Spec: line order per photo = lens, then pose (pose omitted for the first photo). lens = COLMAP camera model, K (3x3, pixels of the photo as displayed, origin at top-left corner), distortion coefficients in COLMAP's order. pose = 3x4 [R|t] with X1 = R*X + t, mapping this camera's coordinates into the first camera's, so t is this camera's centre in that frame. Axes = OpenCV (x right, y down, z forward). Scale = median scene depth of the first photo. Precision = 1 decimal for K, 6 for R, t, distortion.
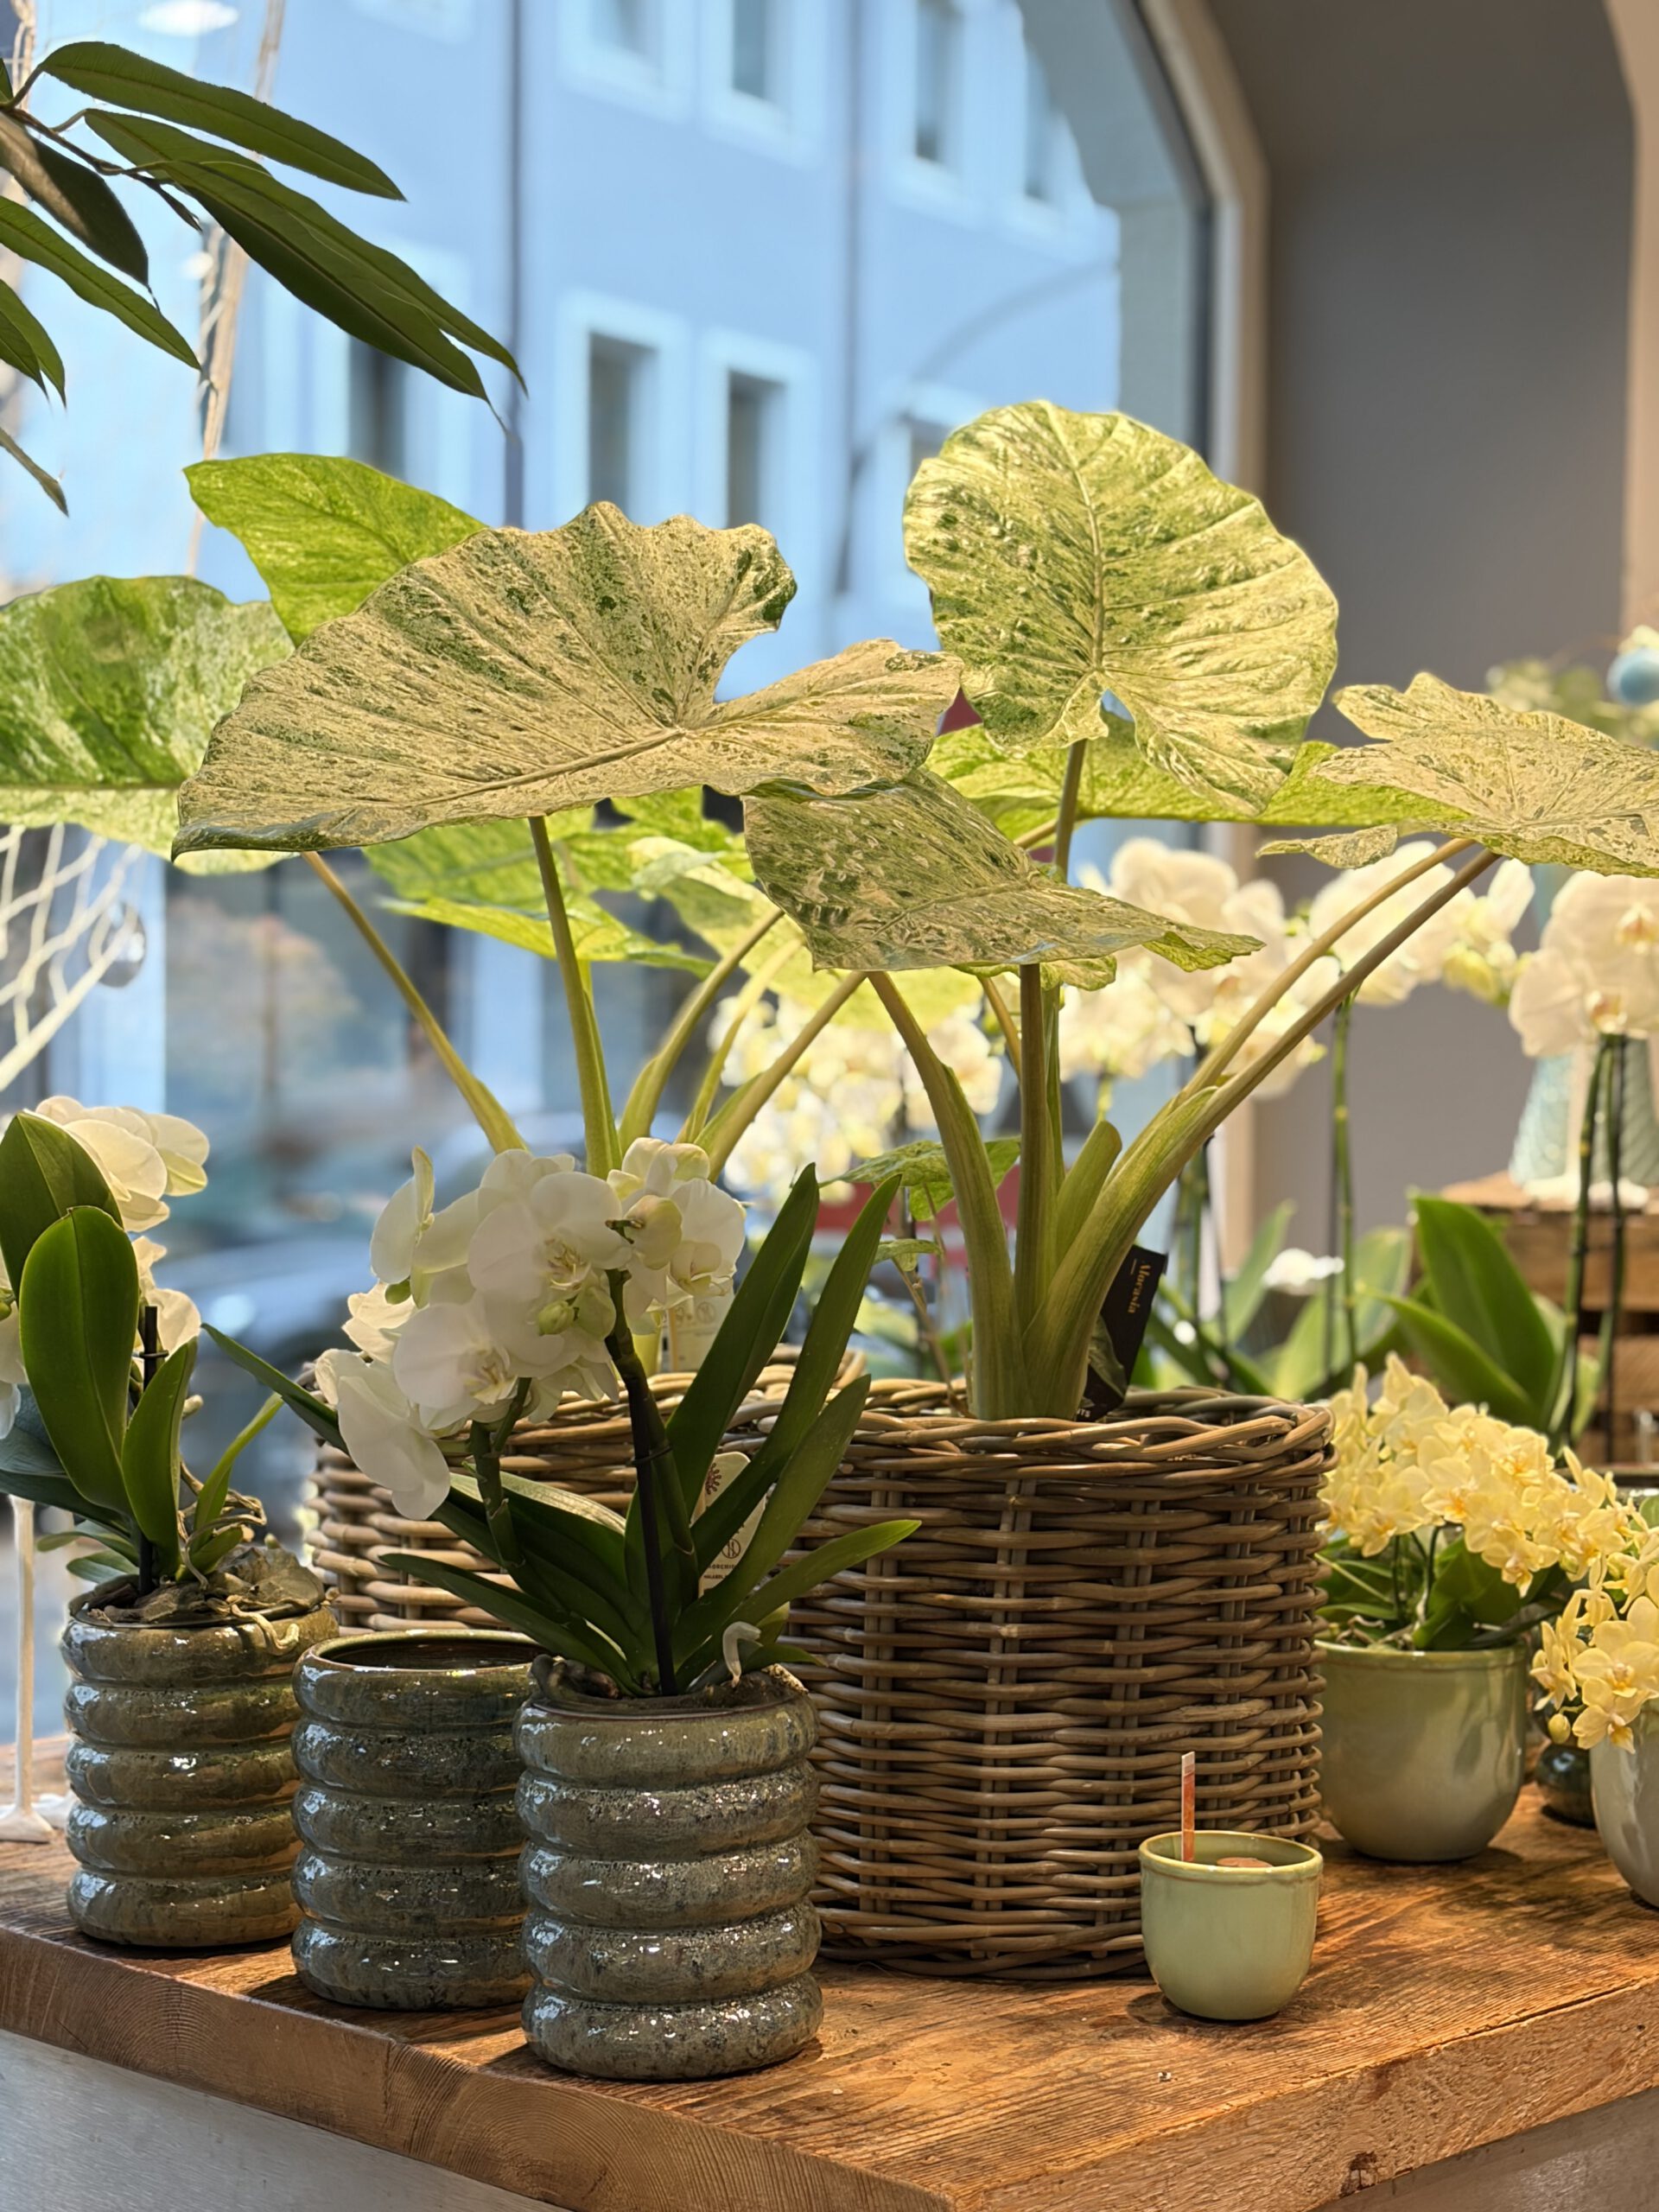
lens RADIAL K [[3886.5, 0, 832.8], [0, 3886.5, 1104.4], [0, 0, 1]] dist [0.107524, 0.000000]
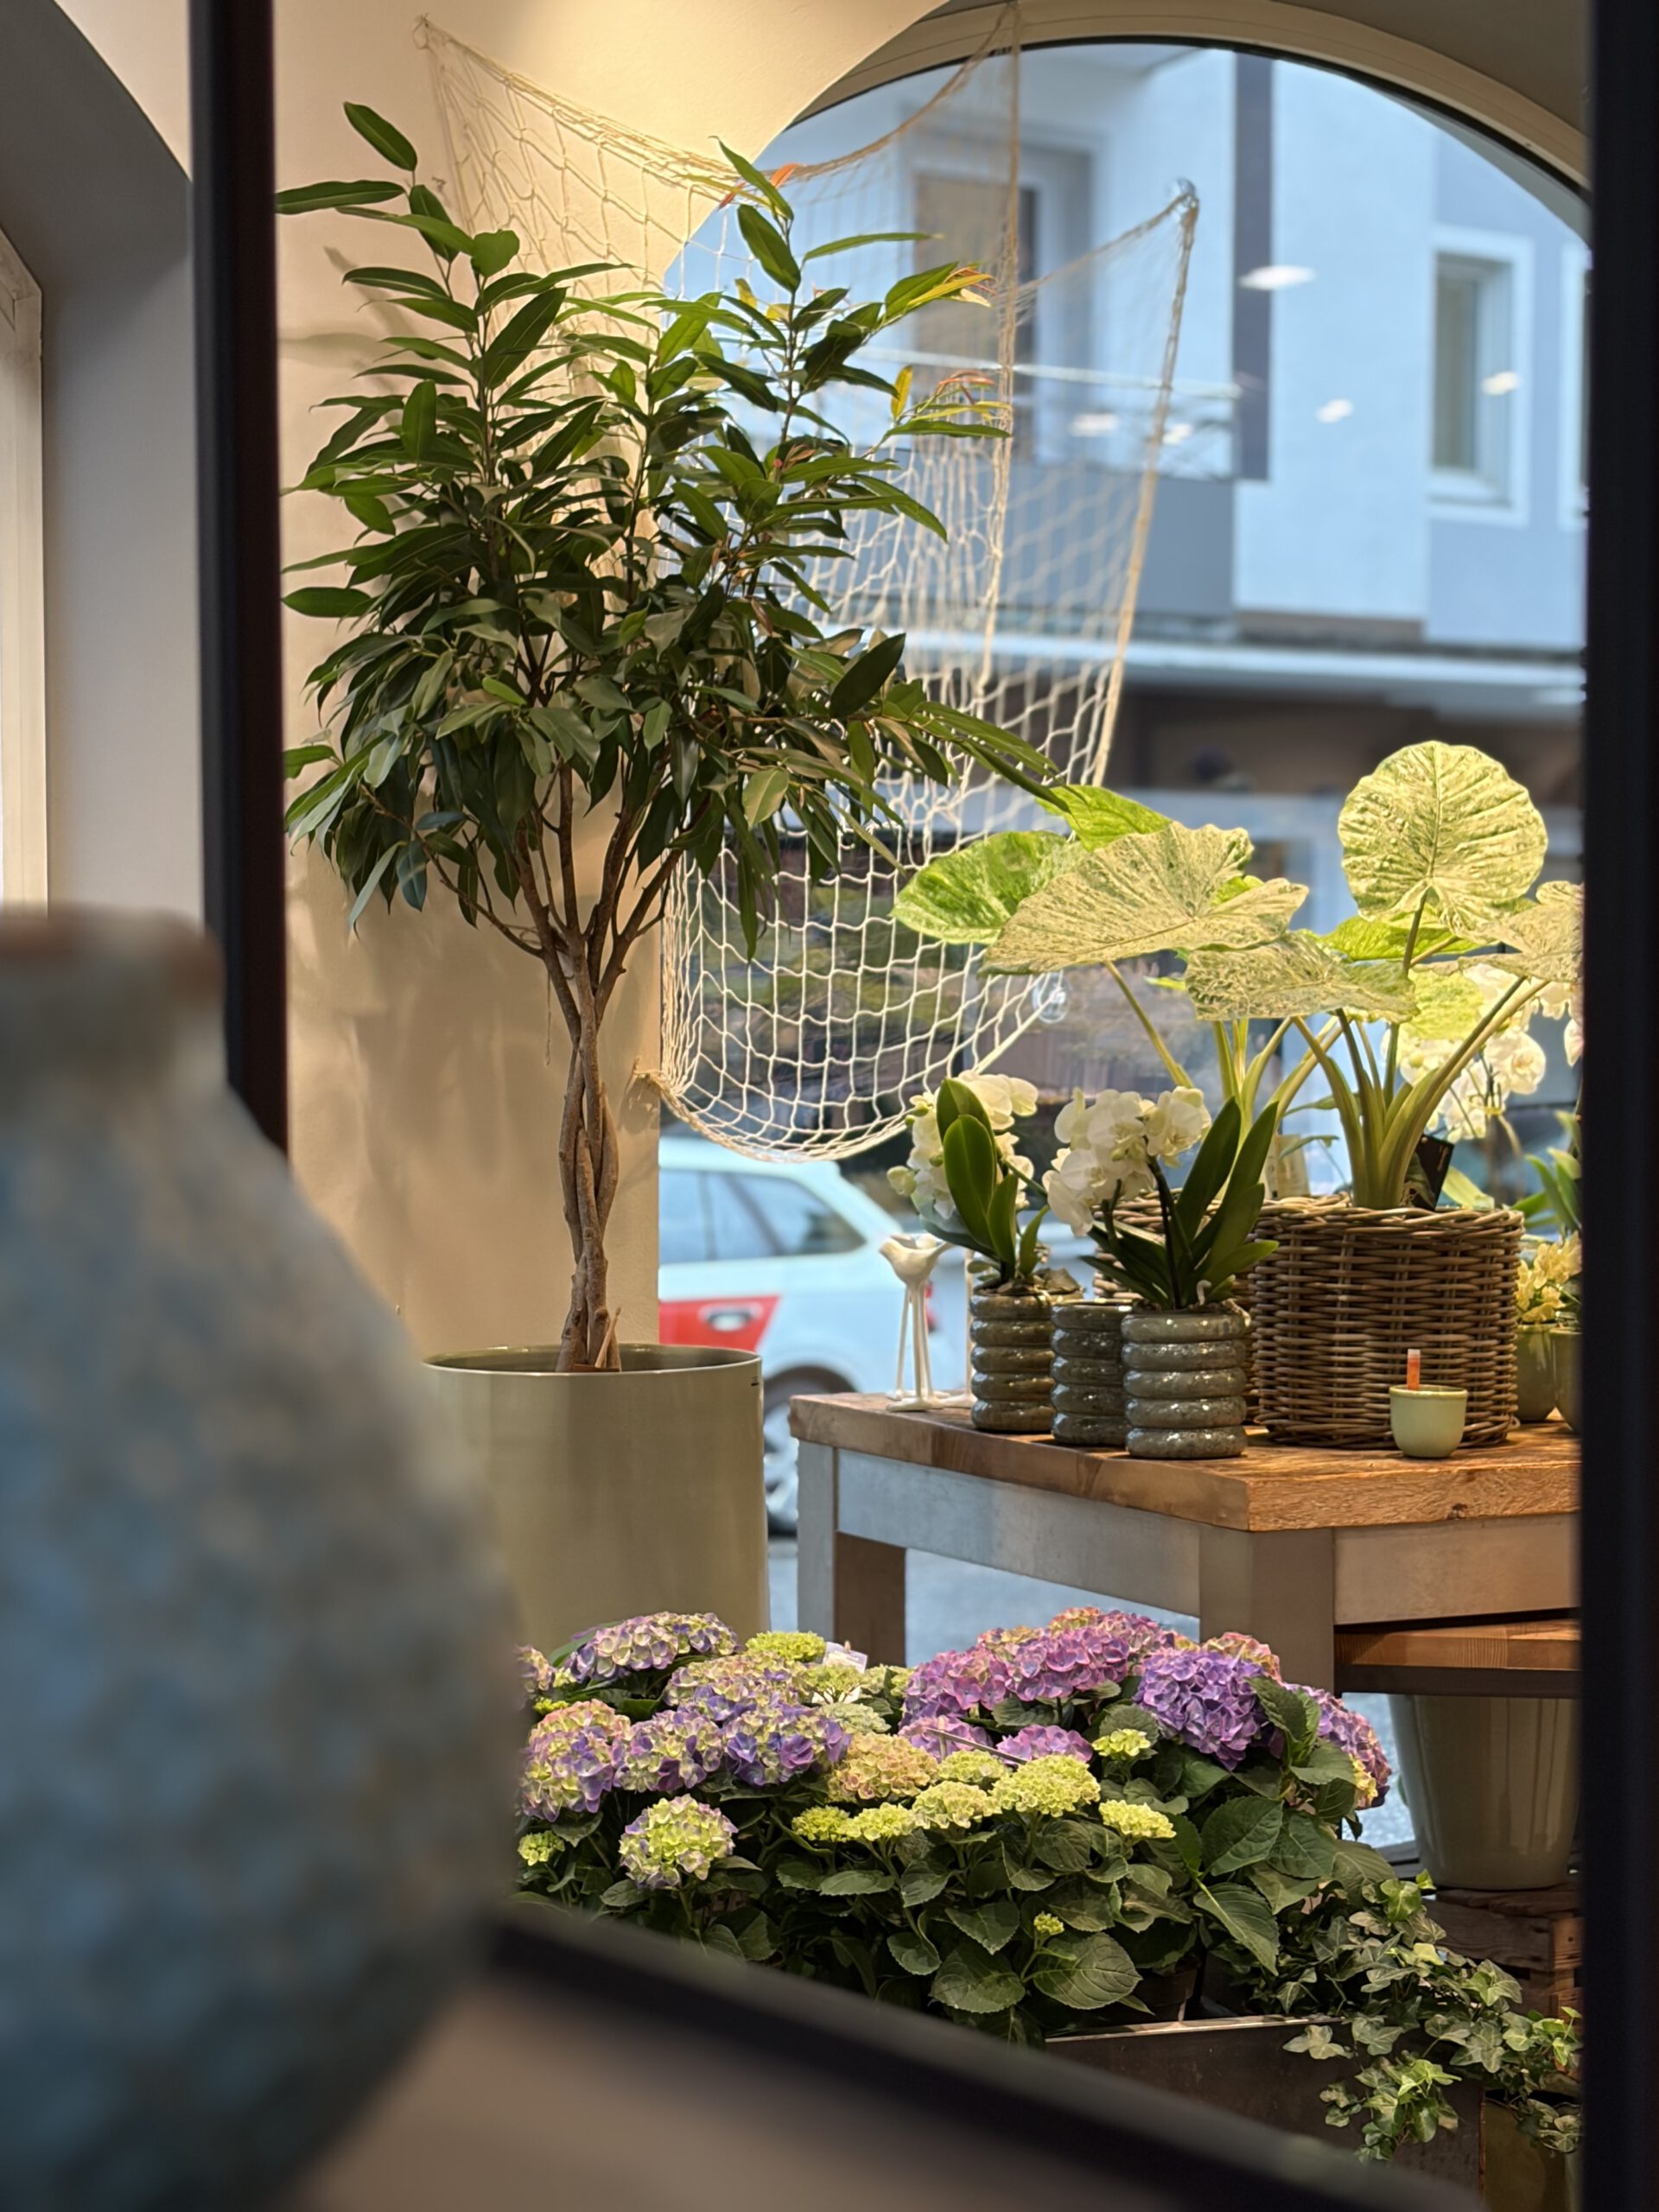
lens RADIAL K [[4308.5, 0, 829.3], [0, 4308.5, 1105.3], [0, 0, 1]] dist [0.064742, 0.000000]
pose [[0.947230, 0.002308, -0.320548, 0.577457], [-0.002865, 0.999995, -0.001266, 0.022999], [0.320543, 0.002118, 0.947232, -1.542418]]
